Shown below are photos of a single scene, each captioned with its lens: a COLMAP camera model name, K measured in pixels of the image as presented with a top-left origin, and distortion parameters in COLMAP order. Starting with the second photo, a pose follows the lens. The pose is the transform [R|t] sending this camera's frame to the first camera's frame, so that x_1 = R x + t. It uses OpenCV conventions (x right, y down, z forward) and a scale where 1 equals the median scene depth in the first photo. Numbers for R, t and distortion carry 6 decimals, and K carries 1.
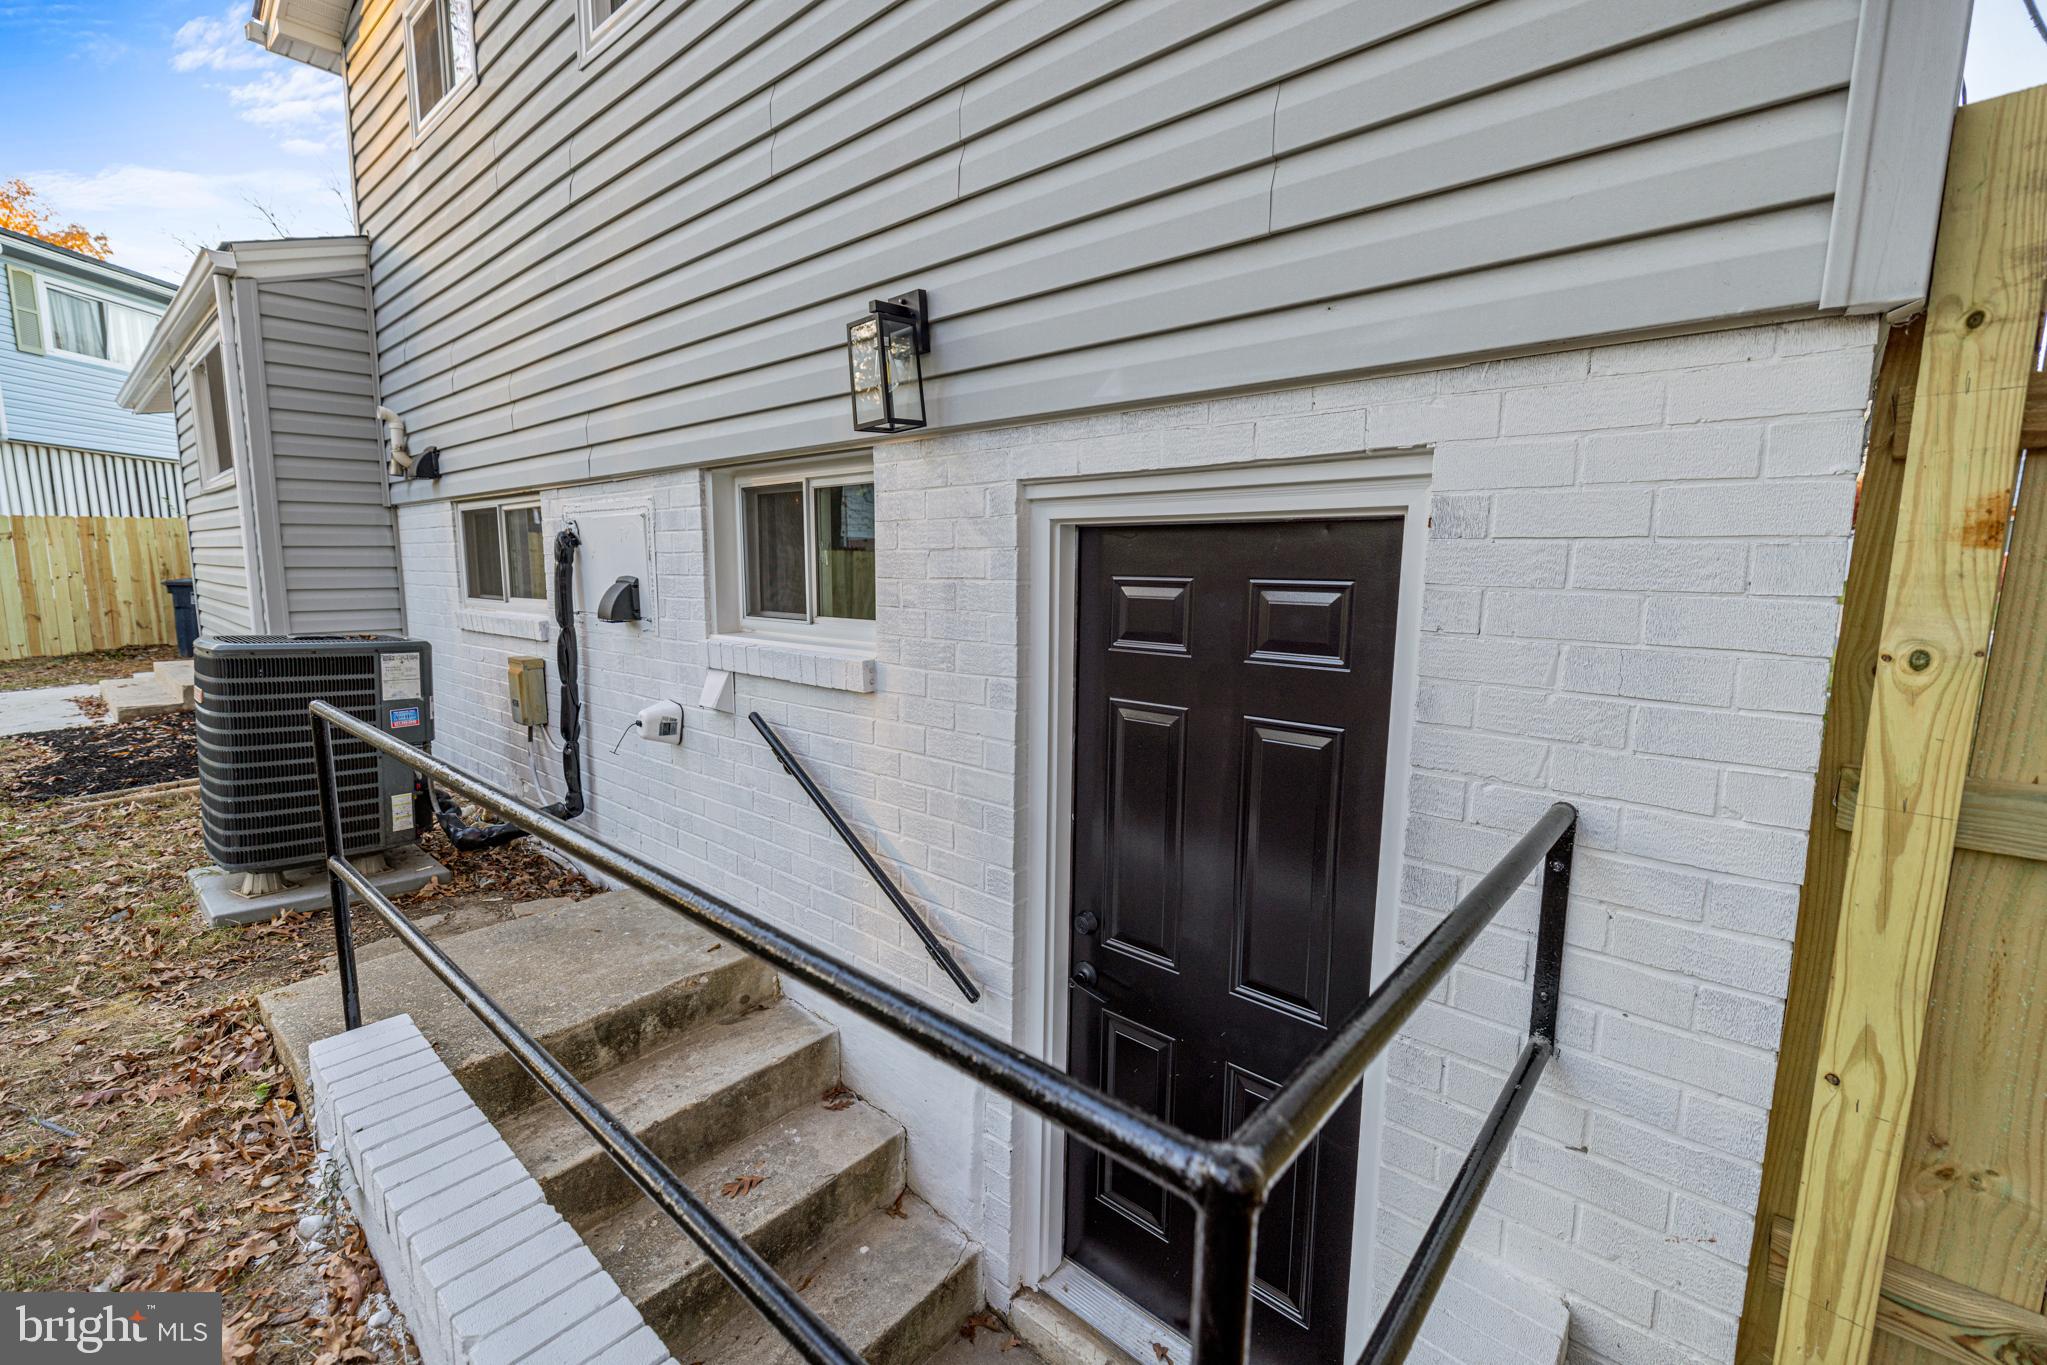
lens RADIAL K [[866.1, 0, 1022.6], [0, 866.1, 694.3], [0, 0, 1]] dist [0.002324, -0.000421]
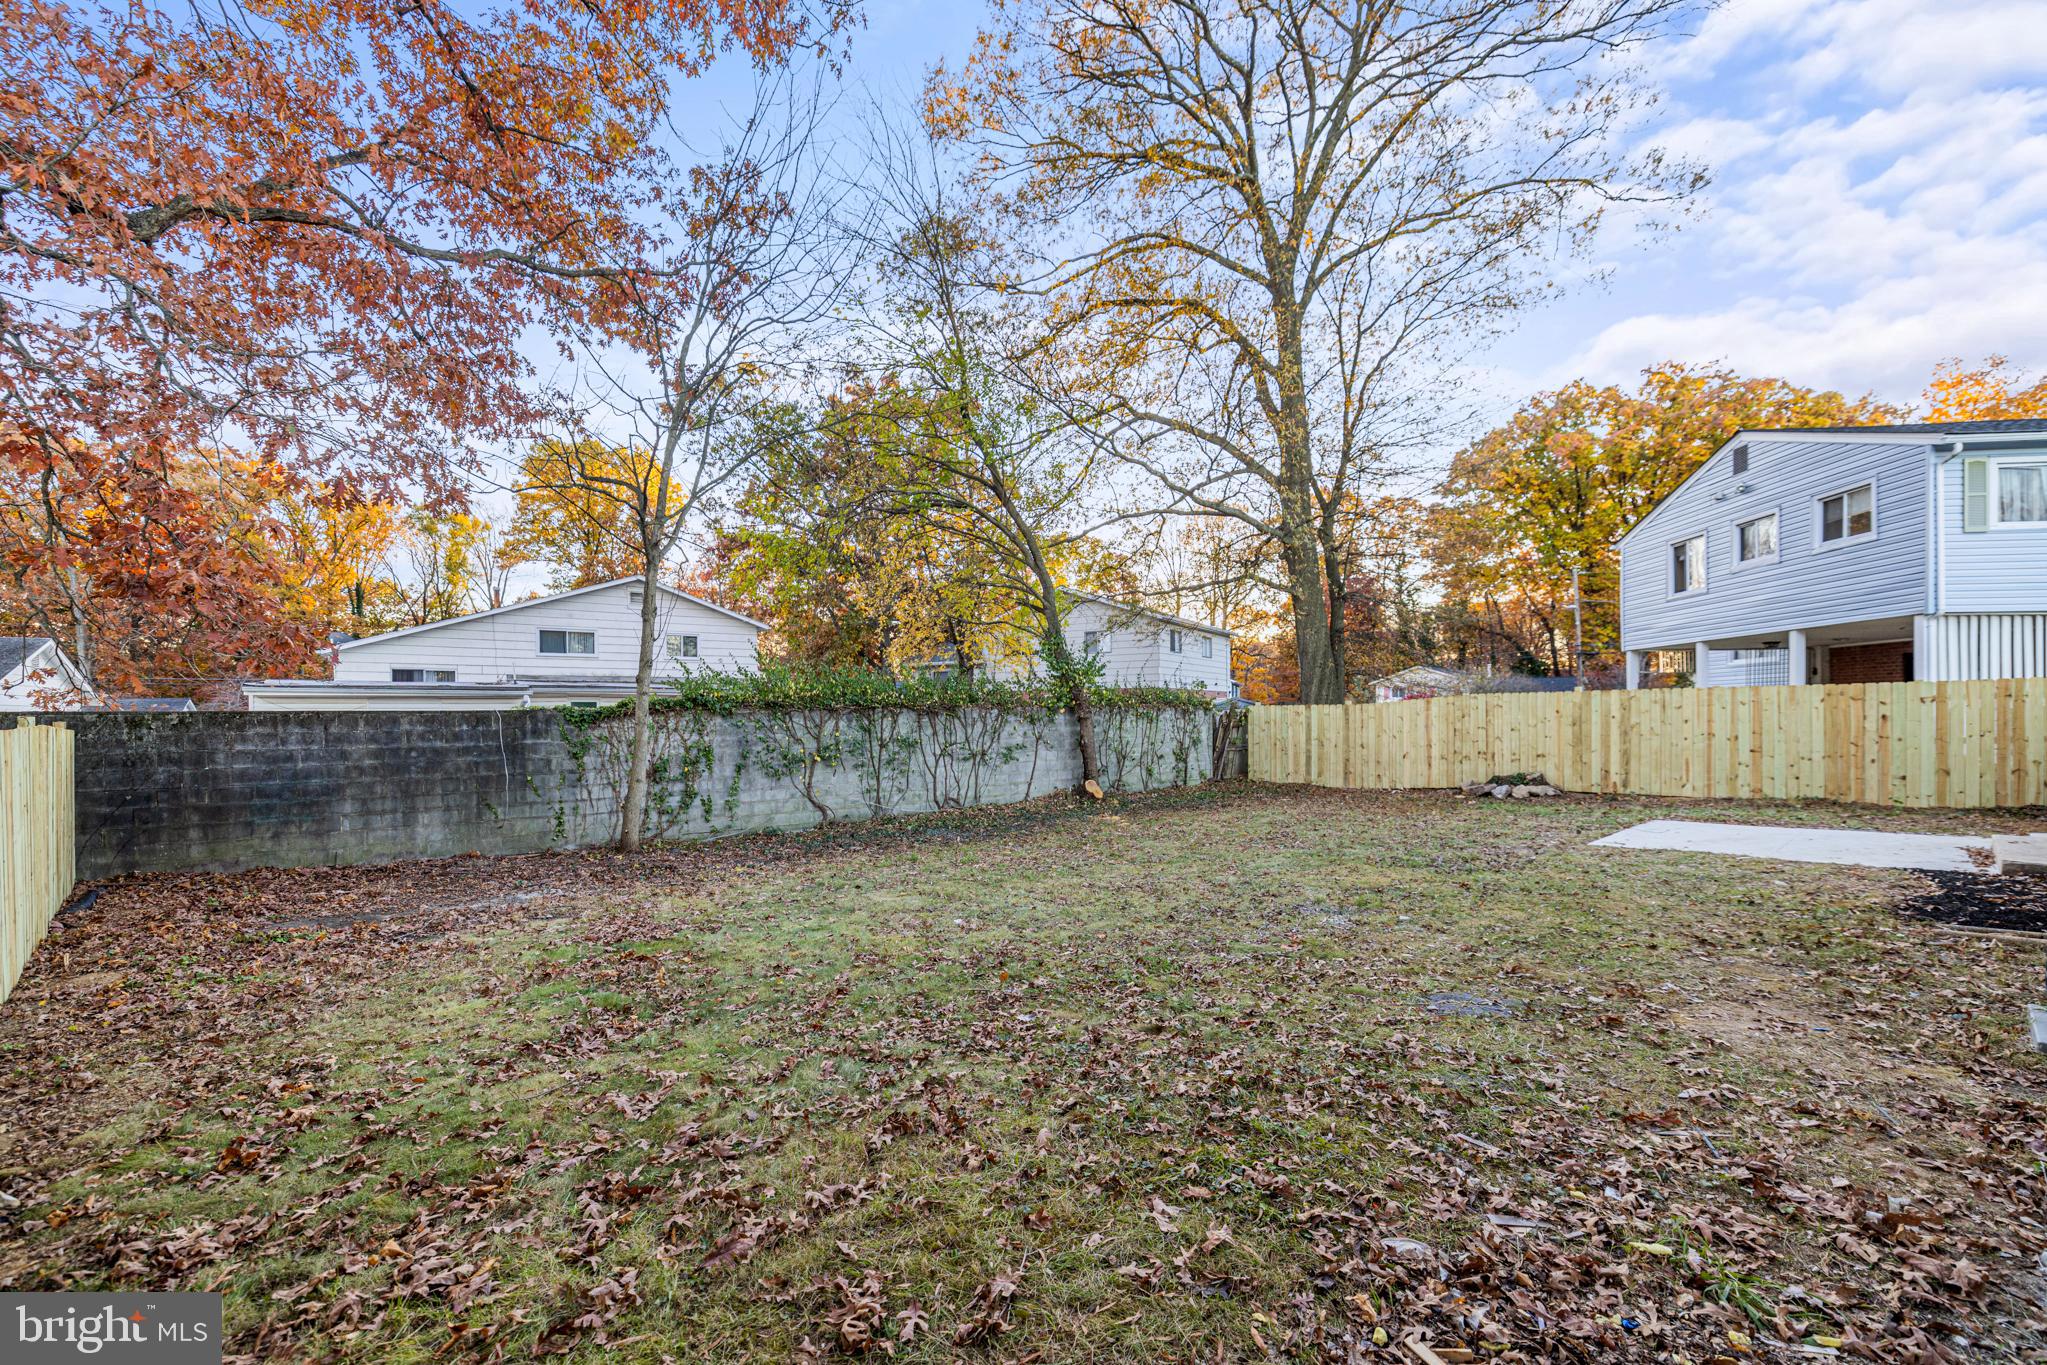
lens RADIAL K [[866.1, 0, 1022.6], [0, 866.1, 694.3], [0, 0, 1]] dist [0.002324, -0.000421]
pose [[-0.096107, -0.029718, -0.994927, 0.248611], [-0.147697, 0.988915, -0.015271, 0.013670], [0.984352, 0.145480, -0.099431, -0.193385]]
